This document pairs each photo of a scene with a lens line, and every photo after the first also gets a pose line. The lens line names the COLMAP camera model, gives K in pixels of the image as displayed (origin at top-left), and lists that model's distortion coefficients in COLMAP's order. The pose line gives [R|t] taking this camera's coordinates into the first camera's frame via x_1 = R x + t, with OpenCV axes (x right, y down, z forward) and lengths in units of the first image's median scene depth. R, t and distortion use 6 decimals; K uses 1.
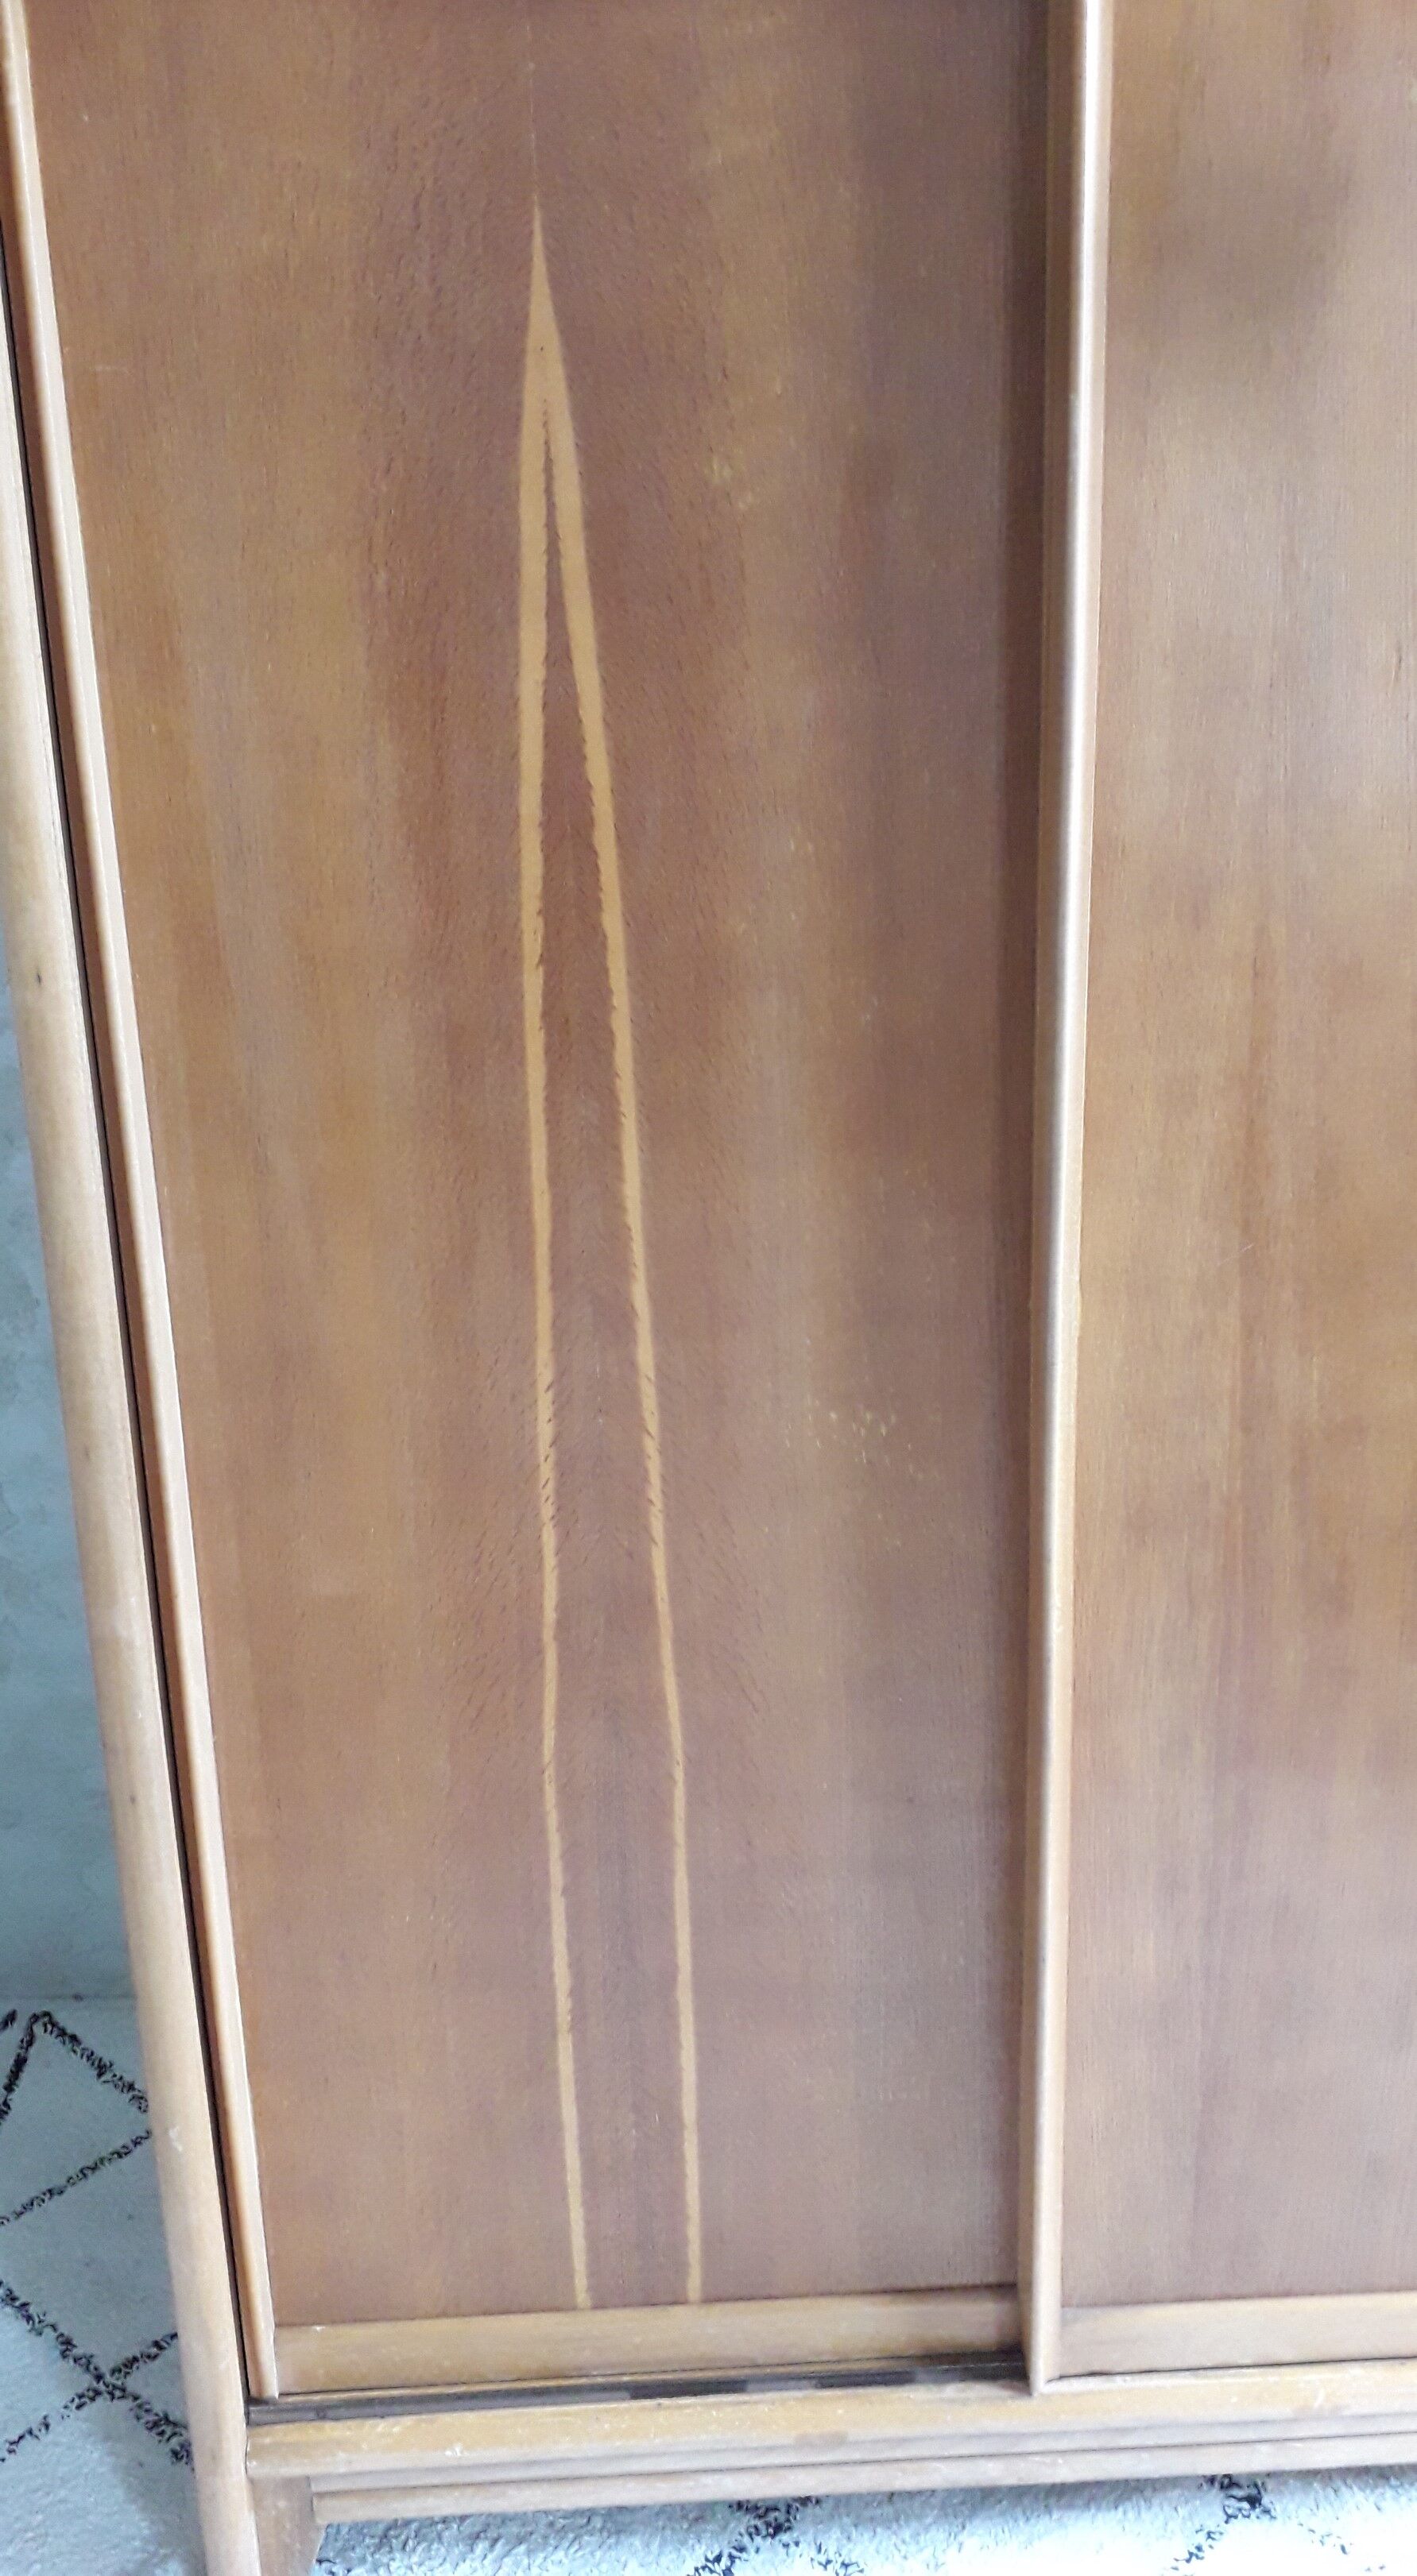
lens RADIAL K [[2086.5, 0, 714.9], [0, 2086.5, 1246.4], [0, 0, 1]] dist [0.068568, -0.090500]
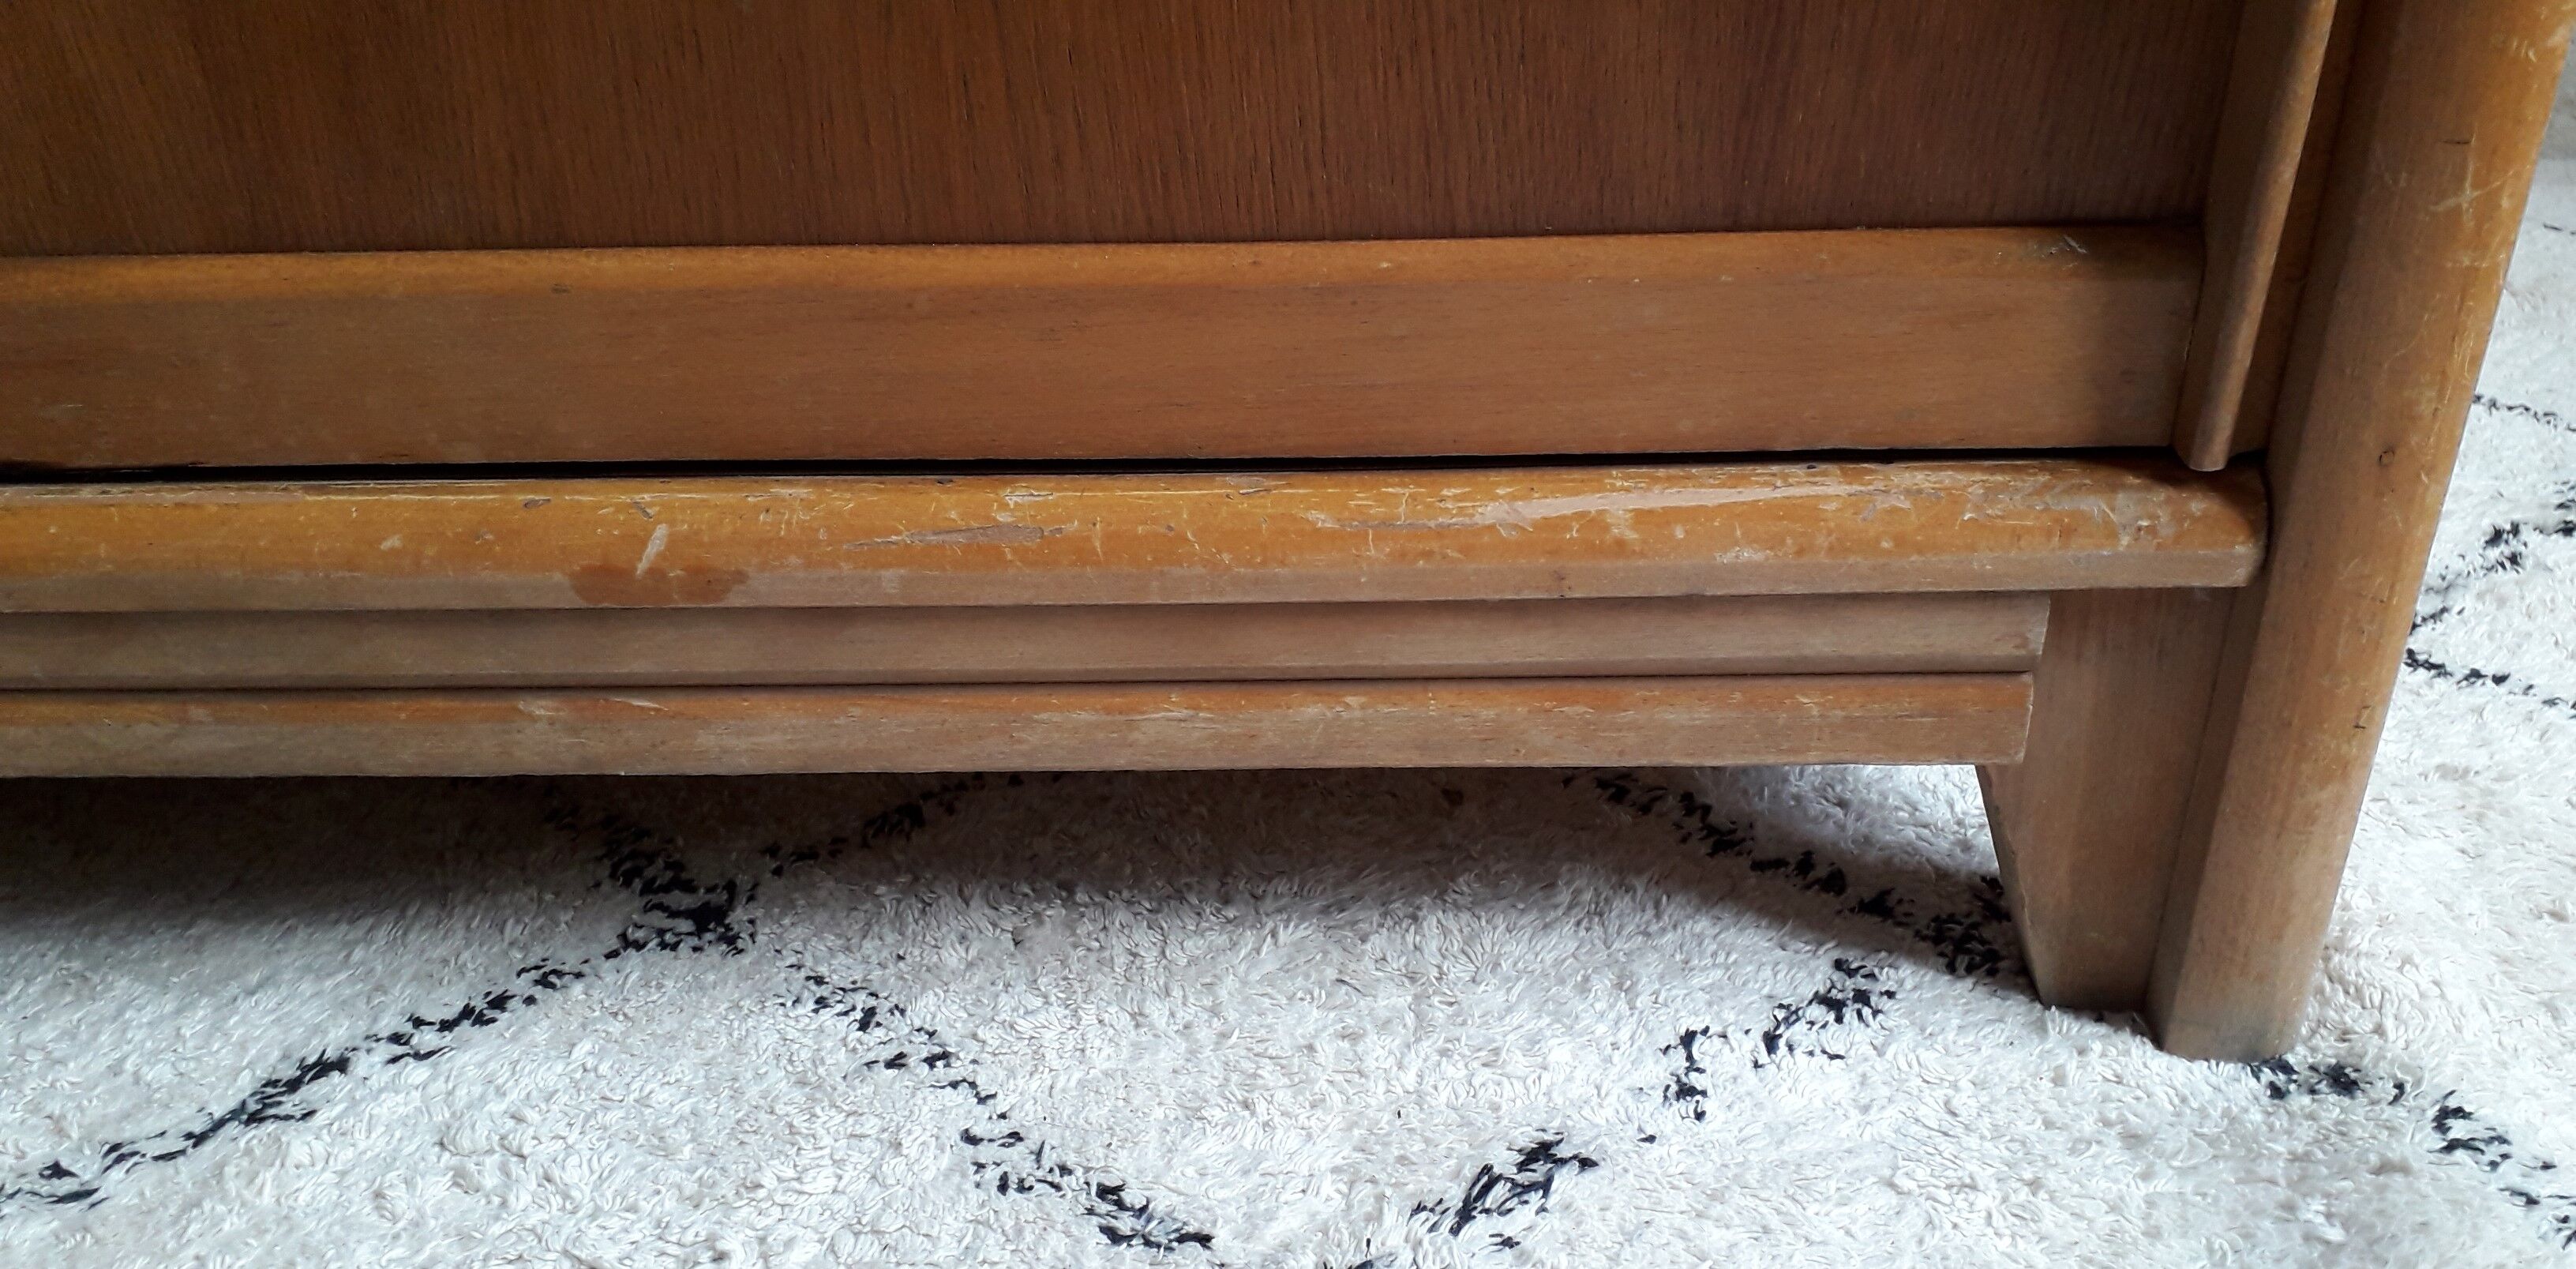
lens RADIAL K [[2108.3, 0, 1289.2], [0, 2108.3, 736.4], [0, 0, 1]] dist [0.058154, 0.000569]
pose [[0.996012, 0.039897, -0.079806, 0.438438], [-0.017600, 0.964733, 0.262642, 0.514652], [0.087470, -0.260190, 0.961587, 0.724946]]
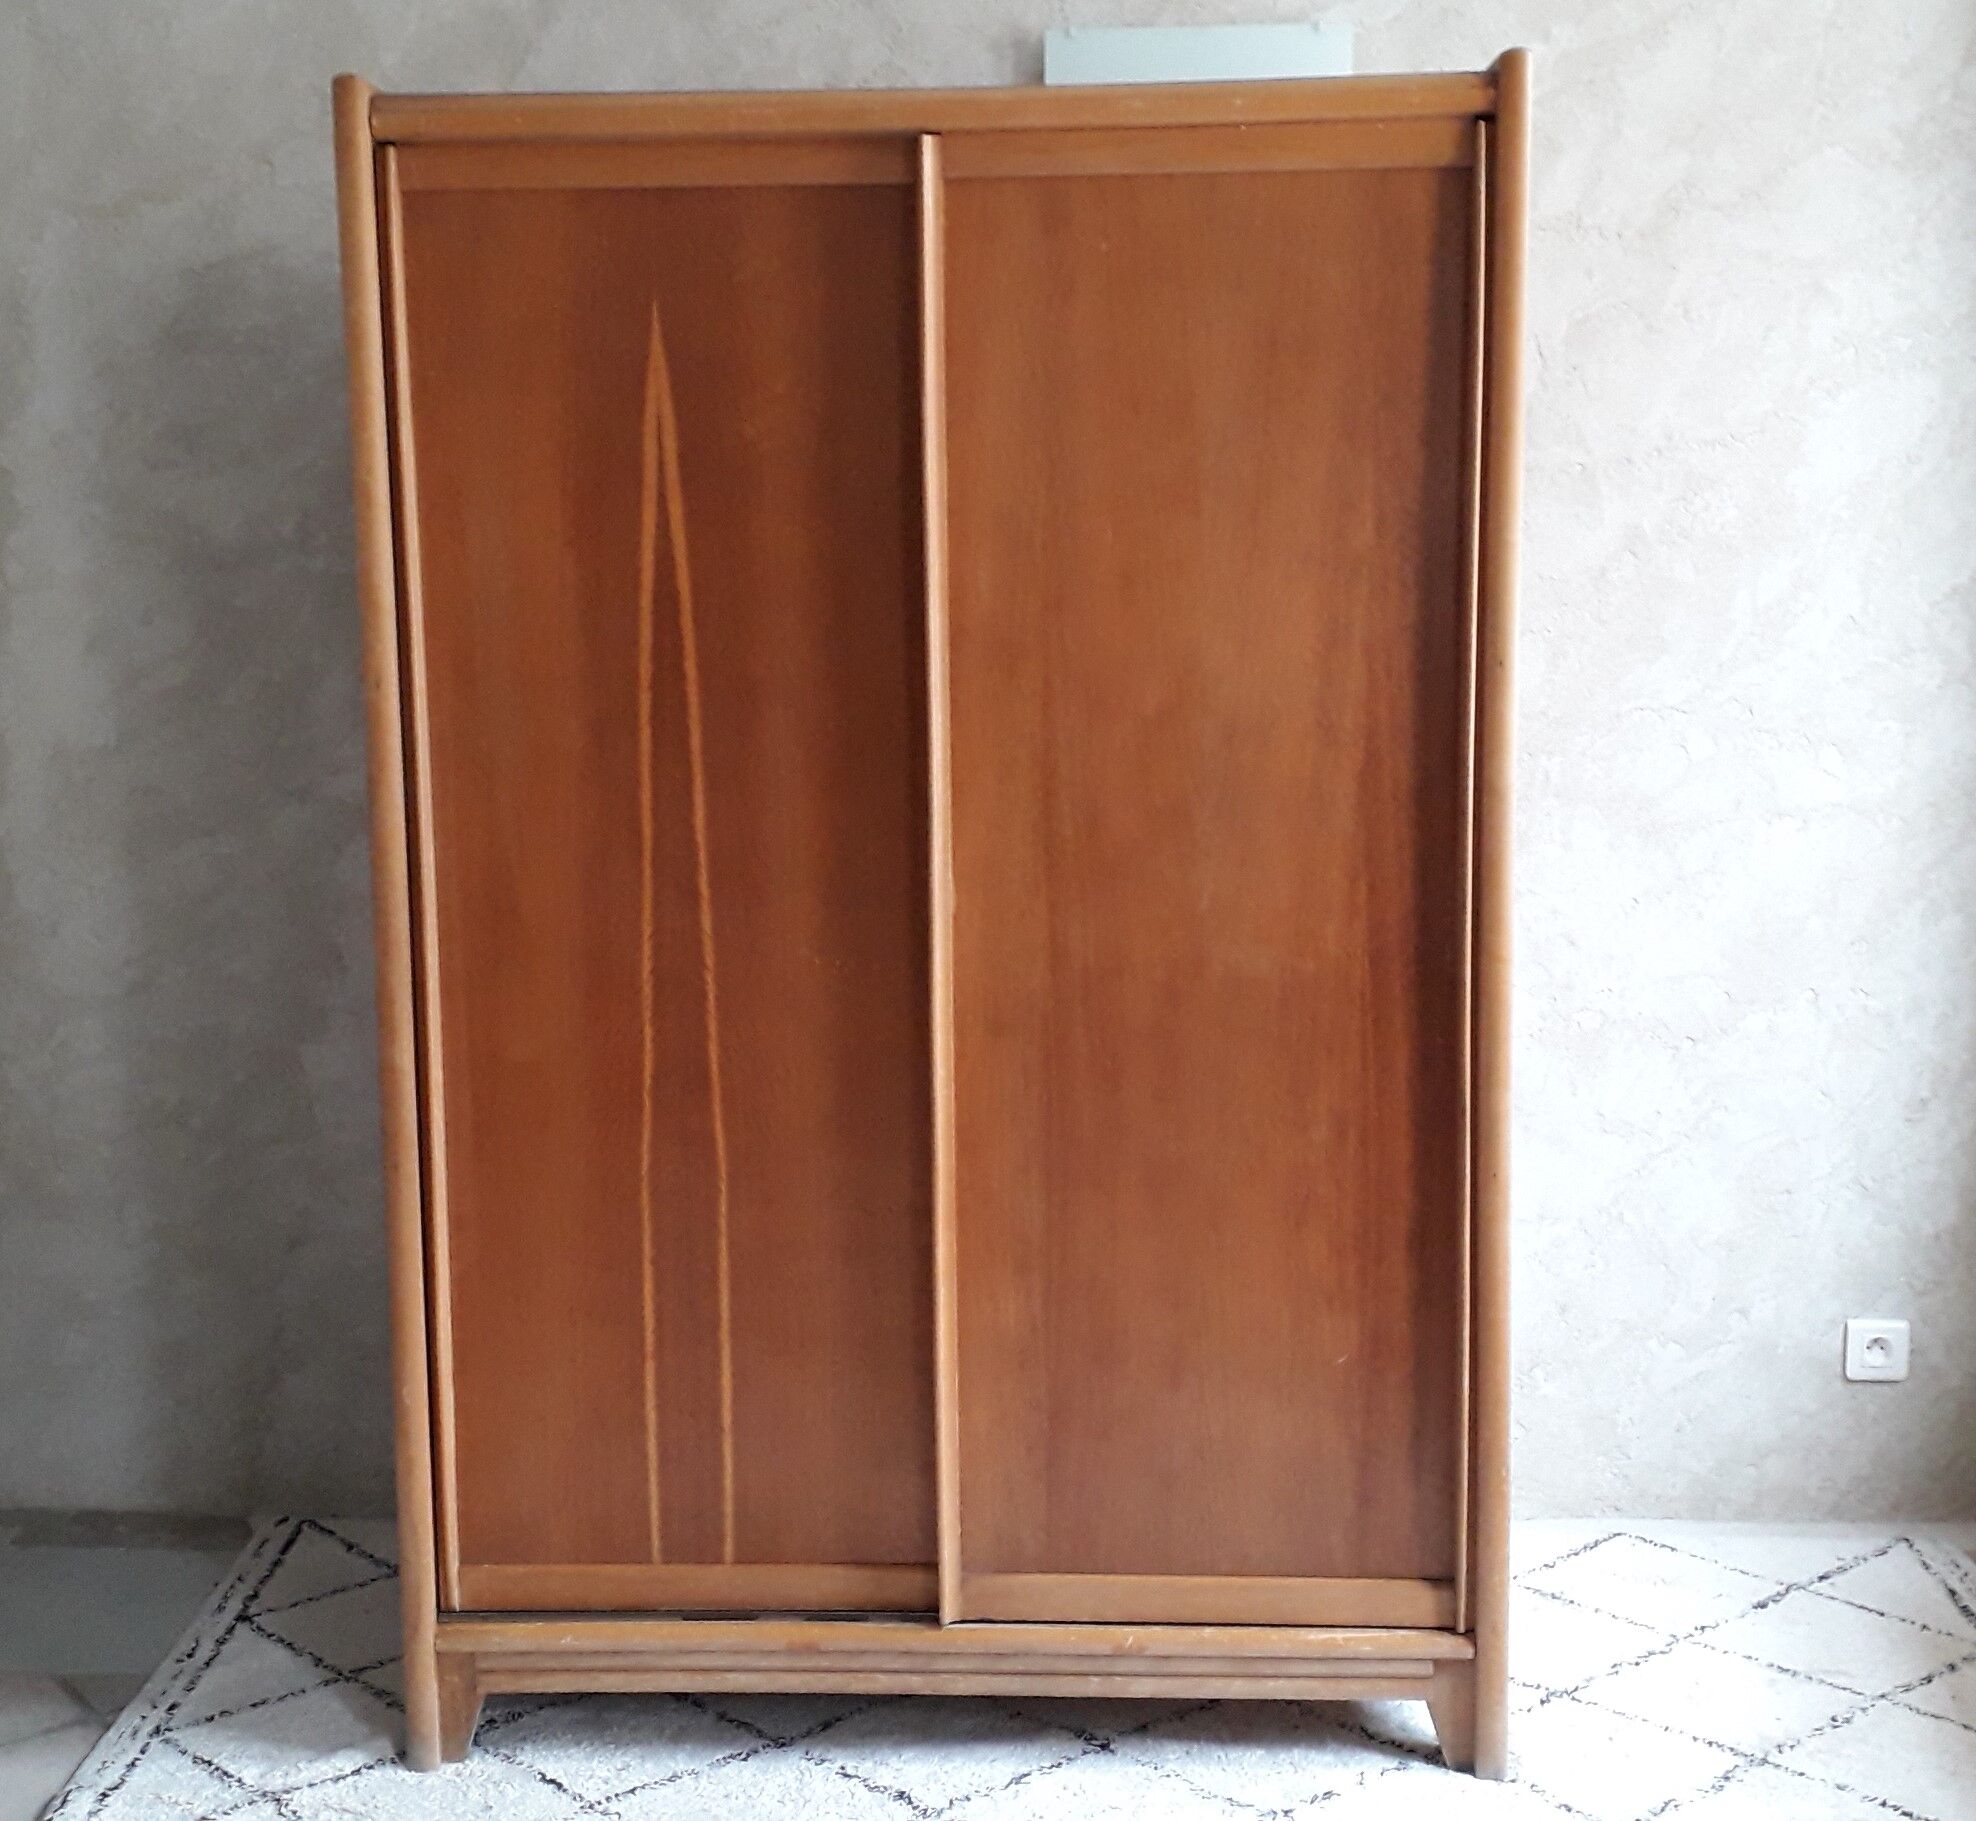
lens RADIAL K [[2610.8, 0, 921.8], [0, 2610.8, 907.3], [0, 0, 1]] dist [0.207440, -0.595653]
pose [[0.995874, 0.027059, -0.086619, 0.306065], [-0.039192, 0.989147, -0.141606, 0.316048], [0.081847, 0.144416, 0.986126, -1.031789]]
